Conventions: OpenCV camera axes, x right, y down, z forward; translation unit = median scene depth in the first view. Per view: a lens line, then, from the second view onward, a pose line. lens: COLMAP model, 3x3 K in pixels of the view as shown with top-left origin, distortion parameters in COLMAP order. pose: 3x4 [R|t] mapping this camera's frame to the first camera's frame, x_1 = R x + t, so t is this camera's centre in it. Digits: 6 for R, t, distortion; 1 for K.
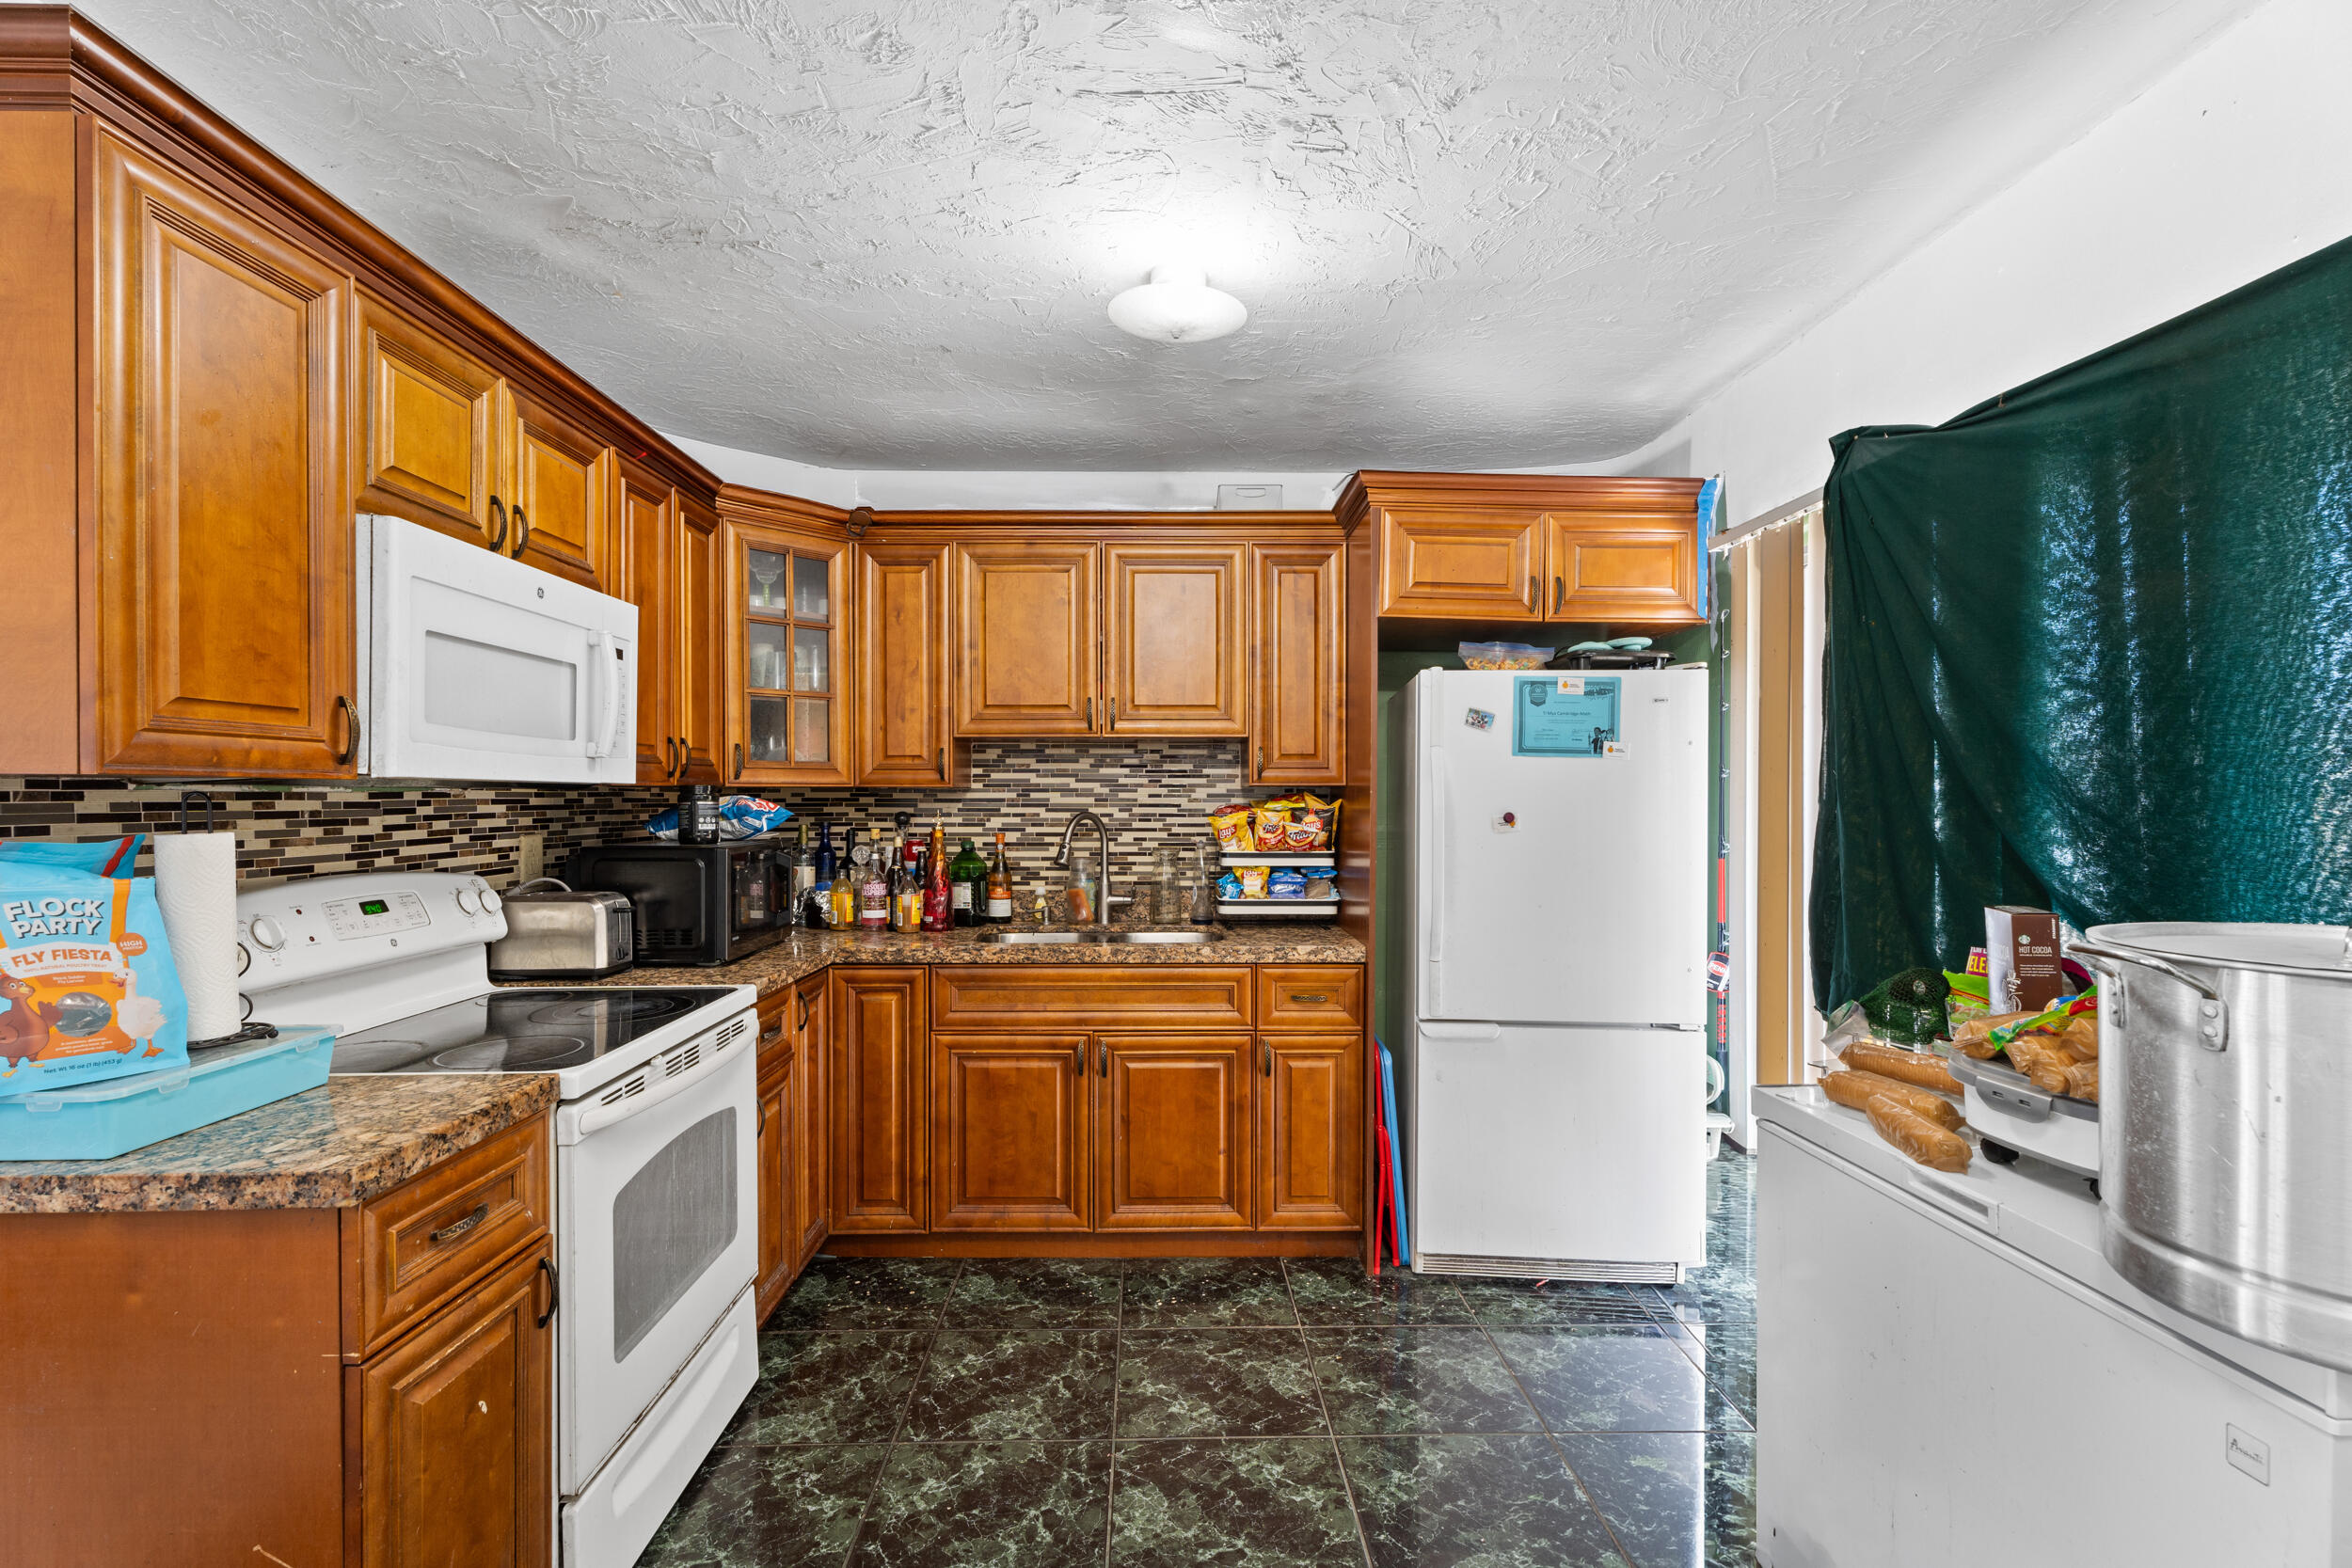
lens RADIAL K [[1063.6, 0, 1176.3], [0, 1063.6, 805.1], [0, 0, 1]] dist [0.005297, -0.000921]
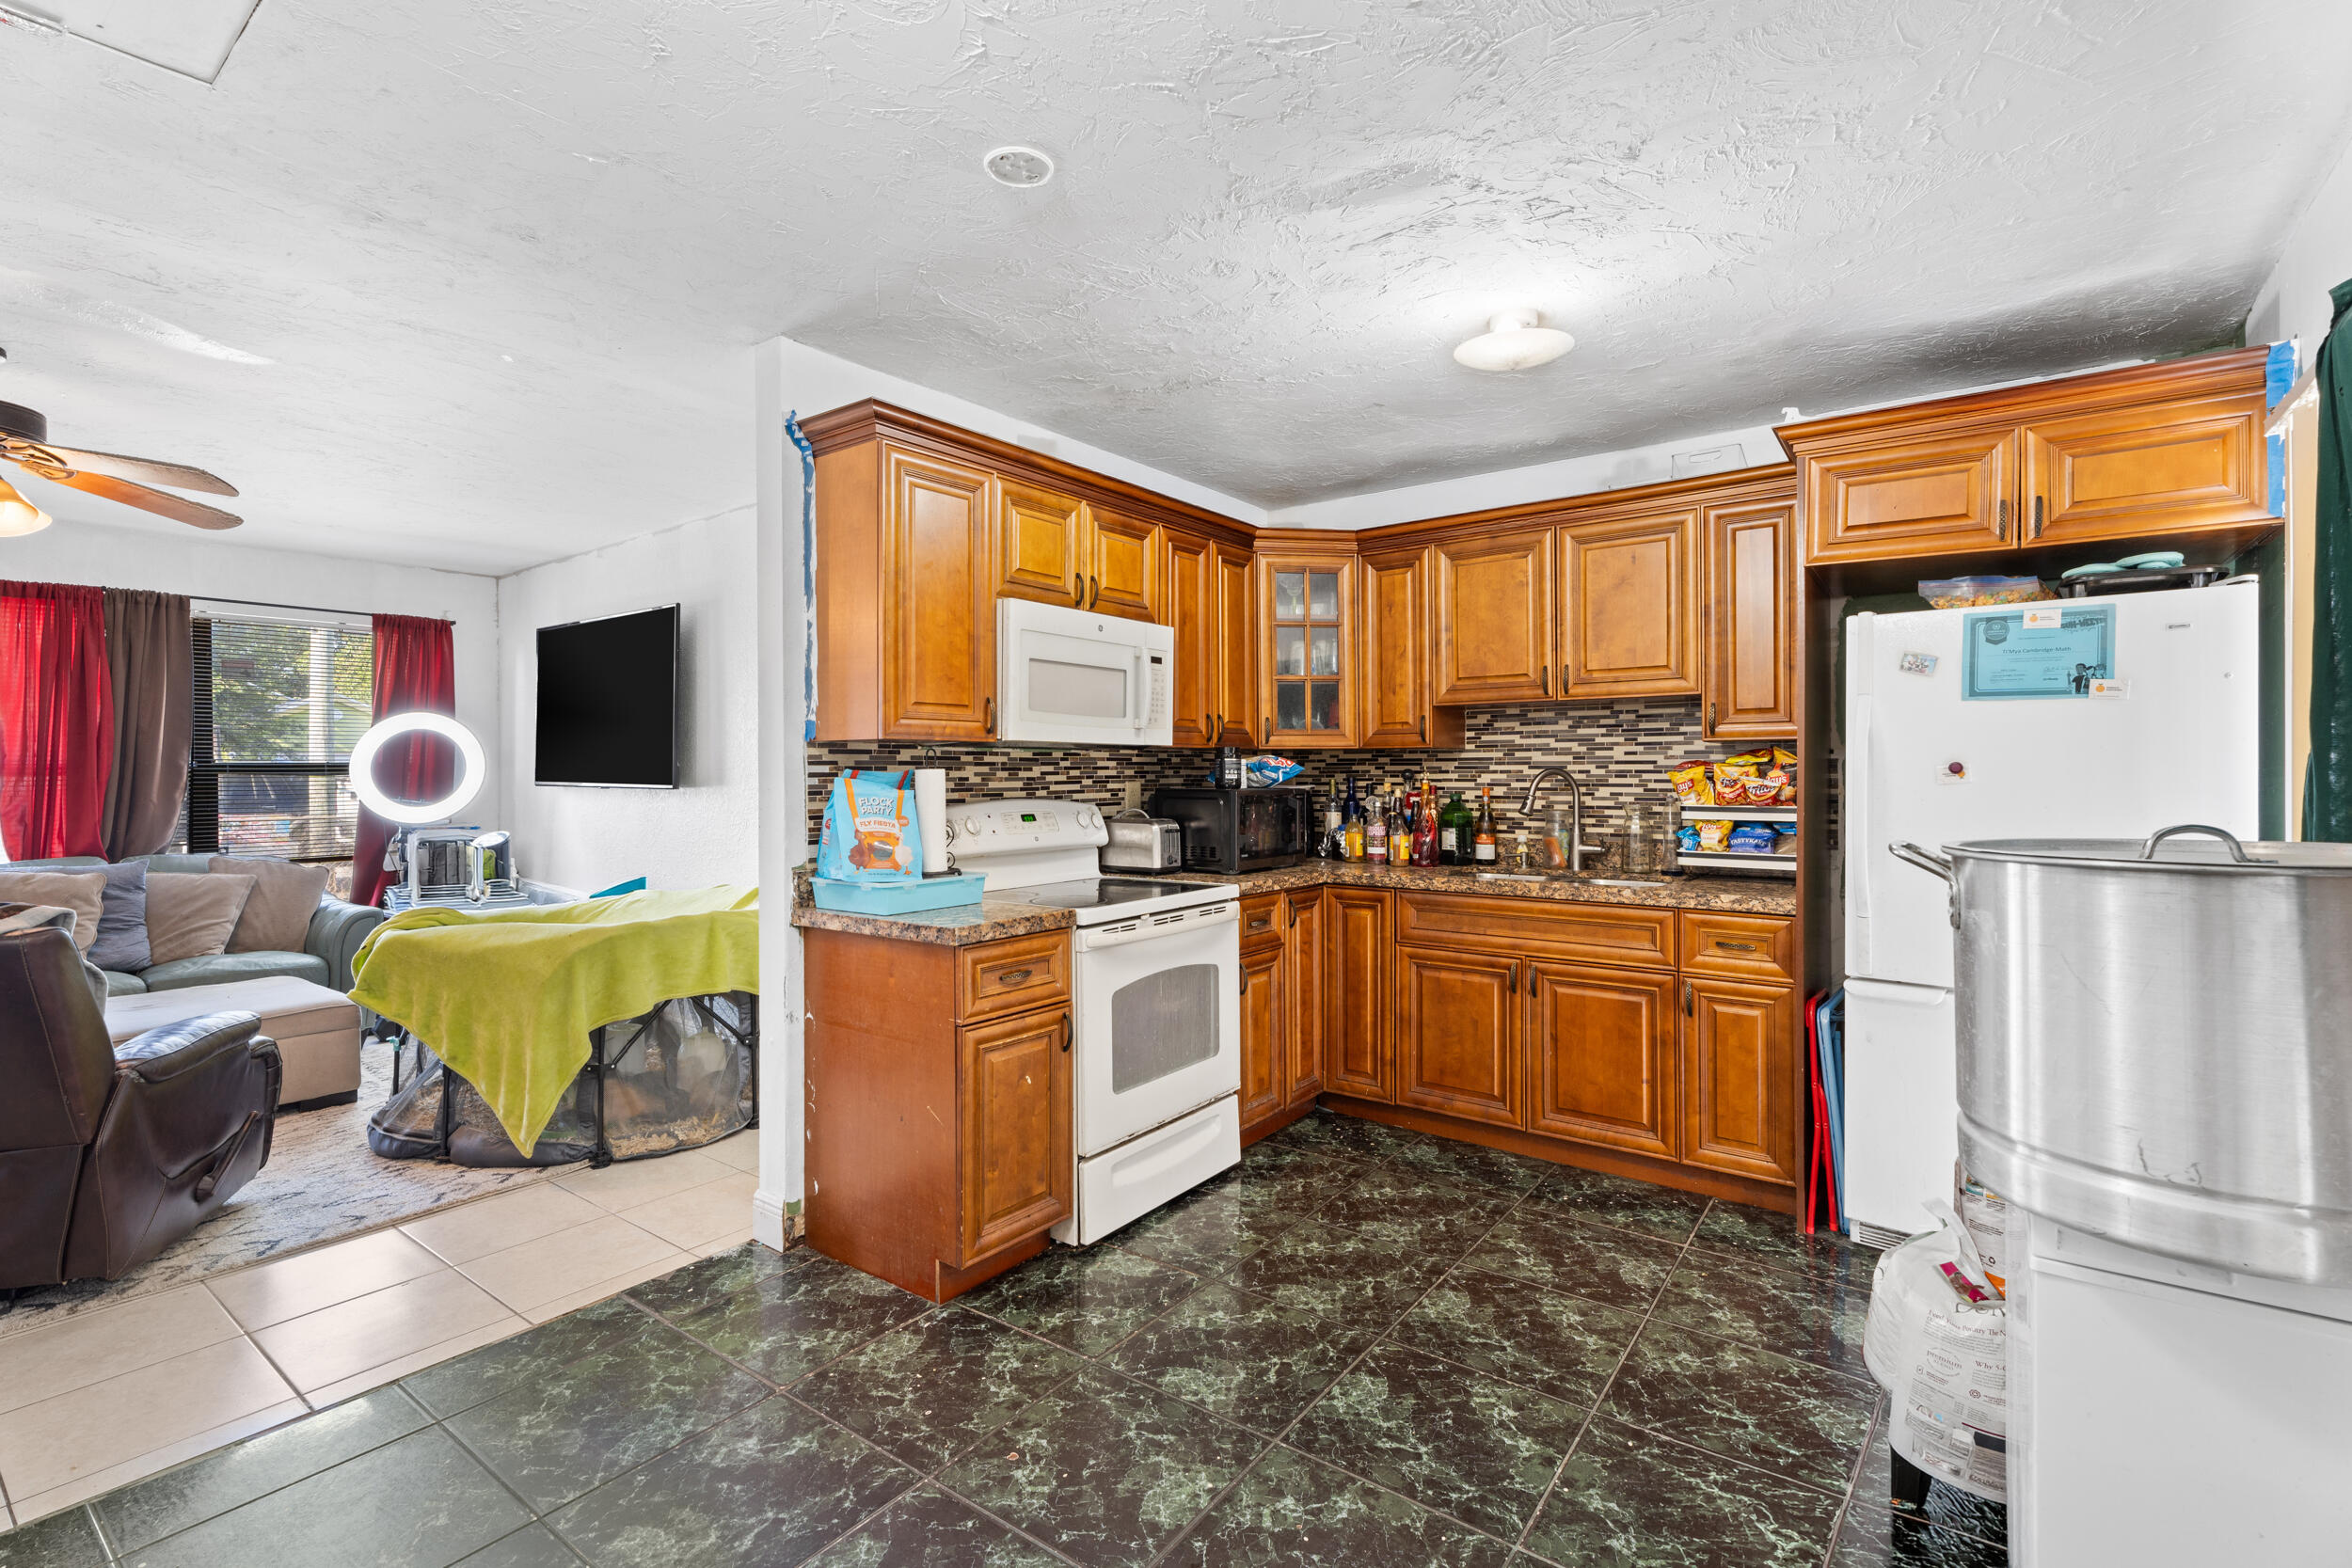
lens RADIAL K [[1063.6, 0, 1163.7], [0, 1063.6, 771.8], [0, 0, 1]] dist [0.005297, -0.000921]
pose [[0.781624, -0.003321, -0.623742, 0.402193], [-0.002000, 0.999967, -0.007830, 0.027439], [0.623747, 0.007368, 0.781591, -0.173629]]
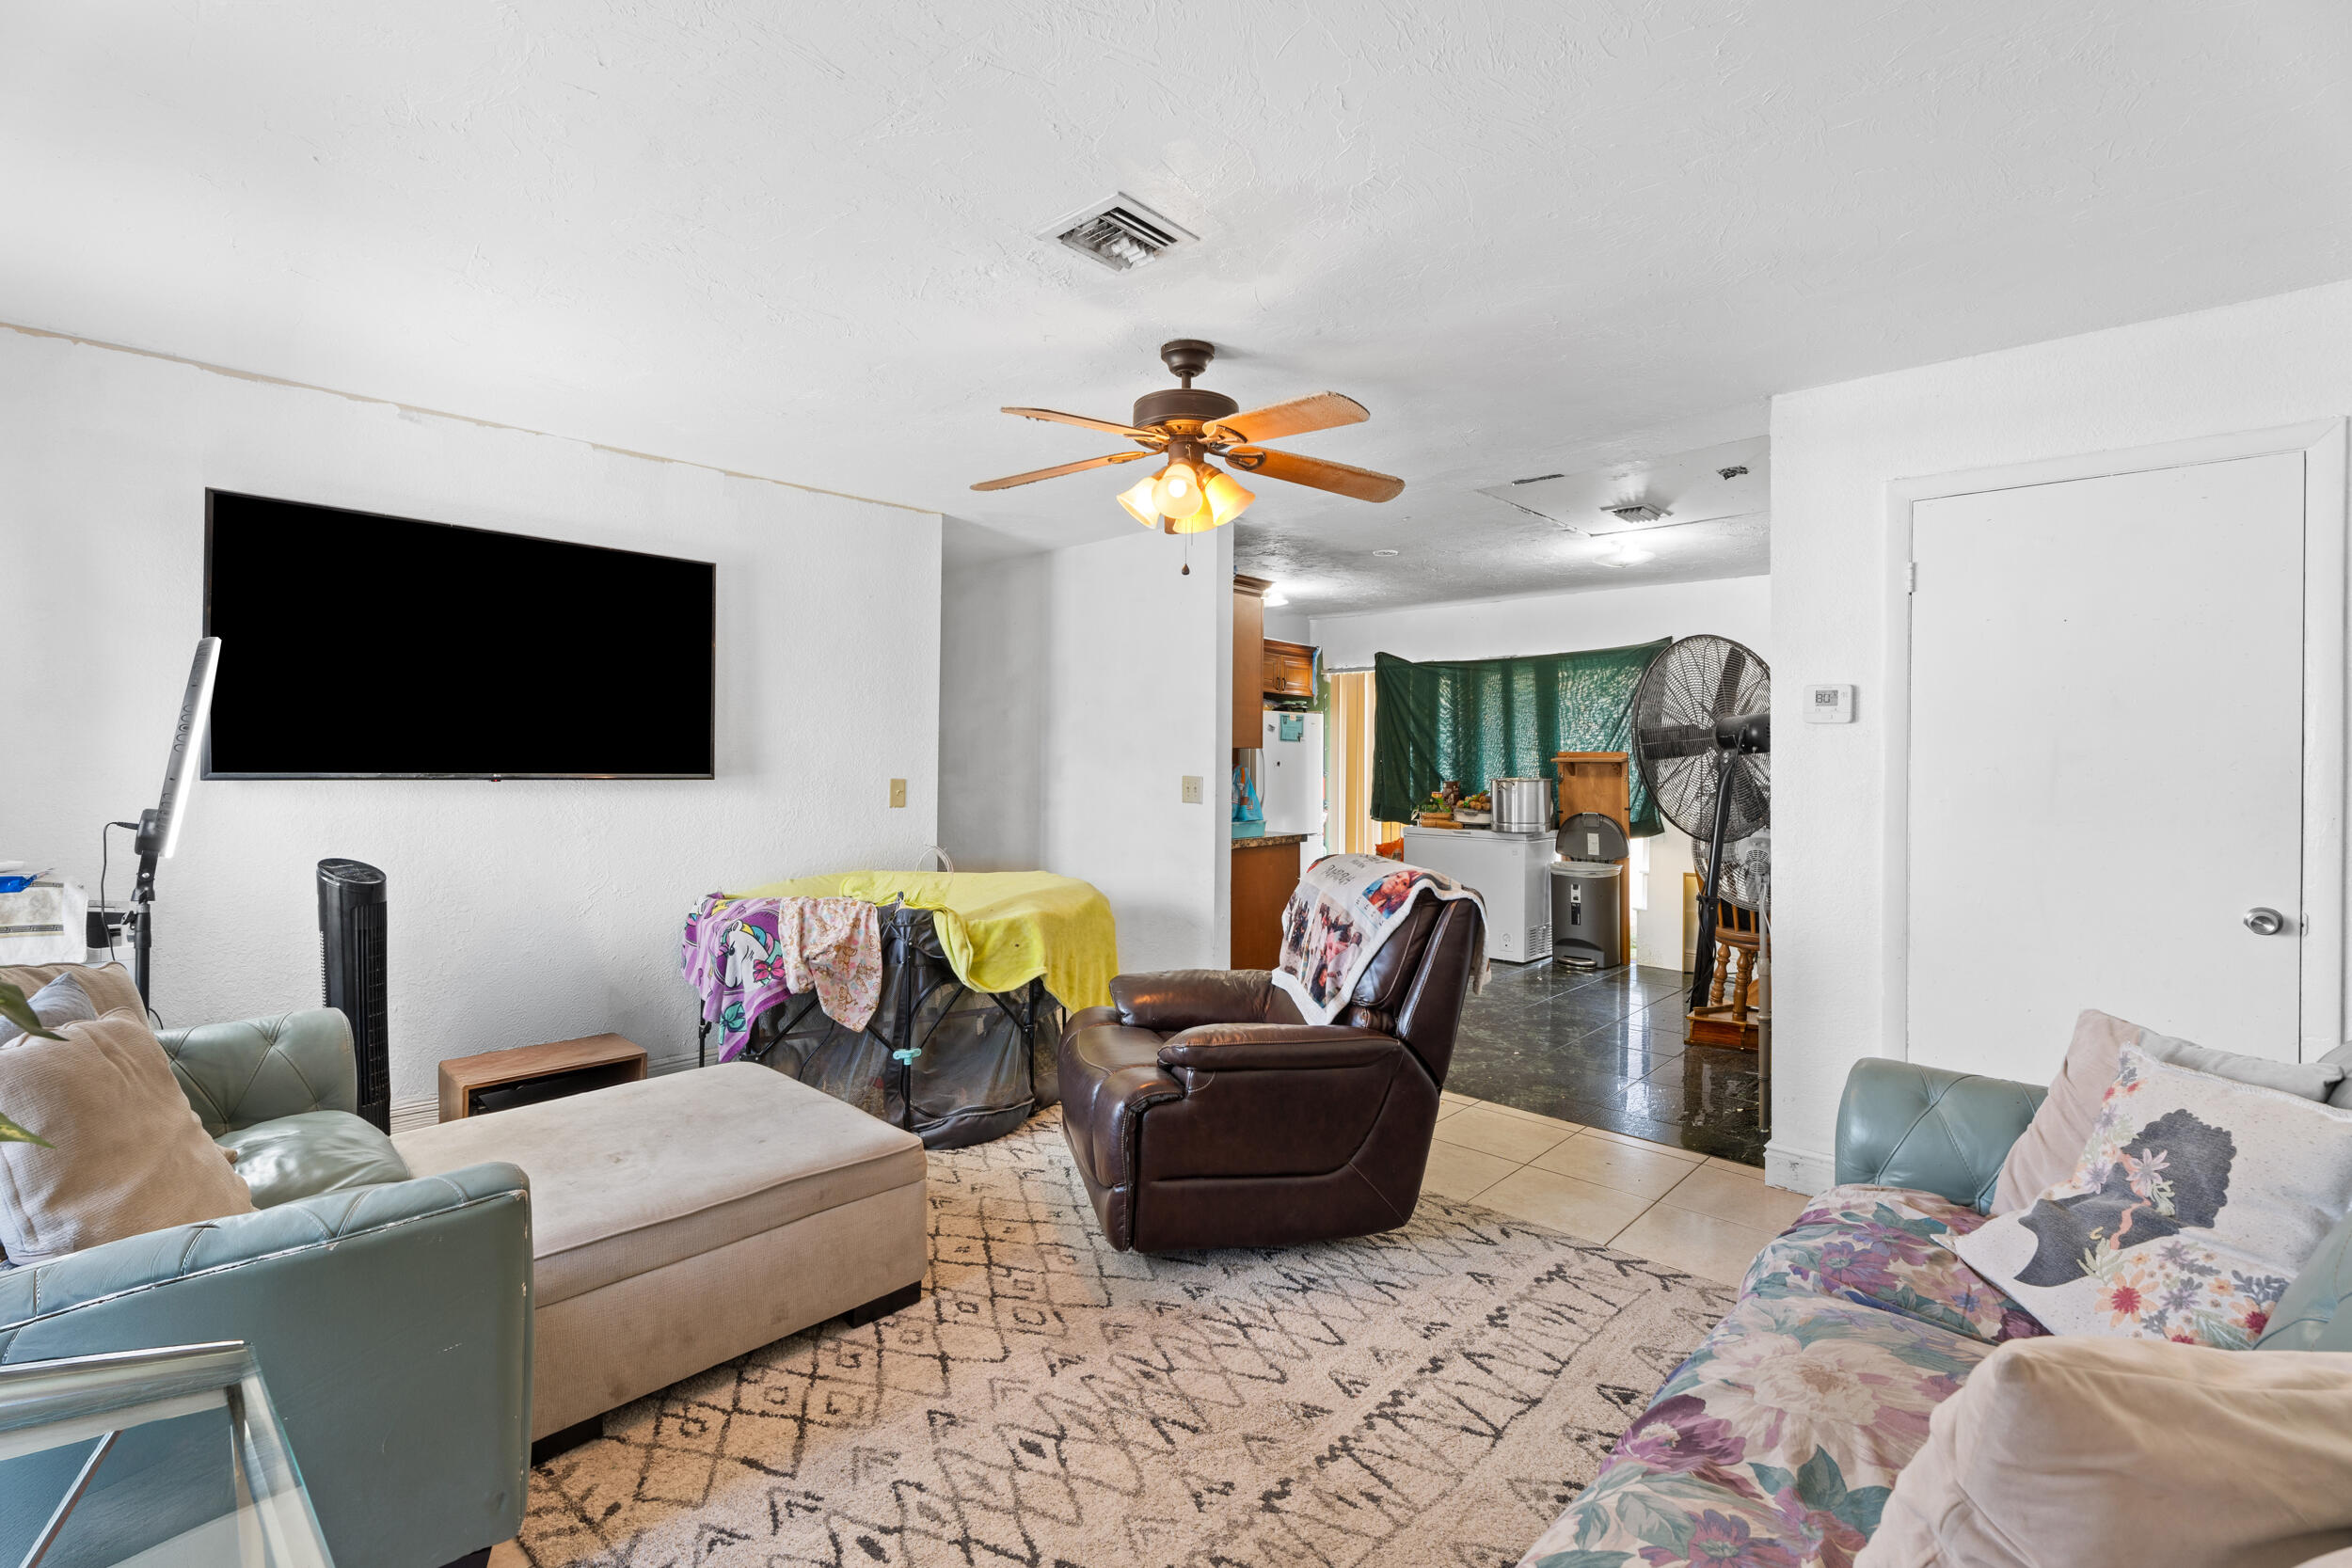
lens RADIAL K [[1063.6, 0, 1178.1], [0, 1063.6, 760.2], [0, 0, 1]] dist [0.005297, -0.000921]
pose [[0.695816, 0.000056, 0.718220, -2.176184], [0.000898, 0.999999, -0.000948, 0.007050], [-0.718219, 0.001305, 0.695816, -0.886011]]
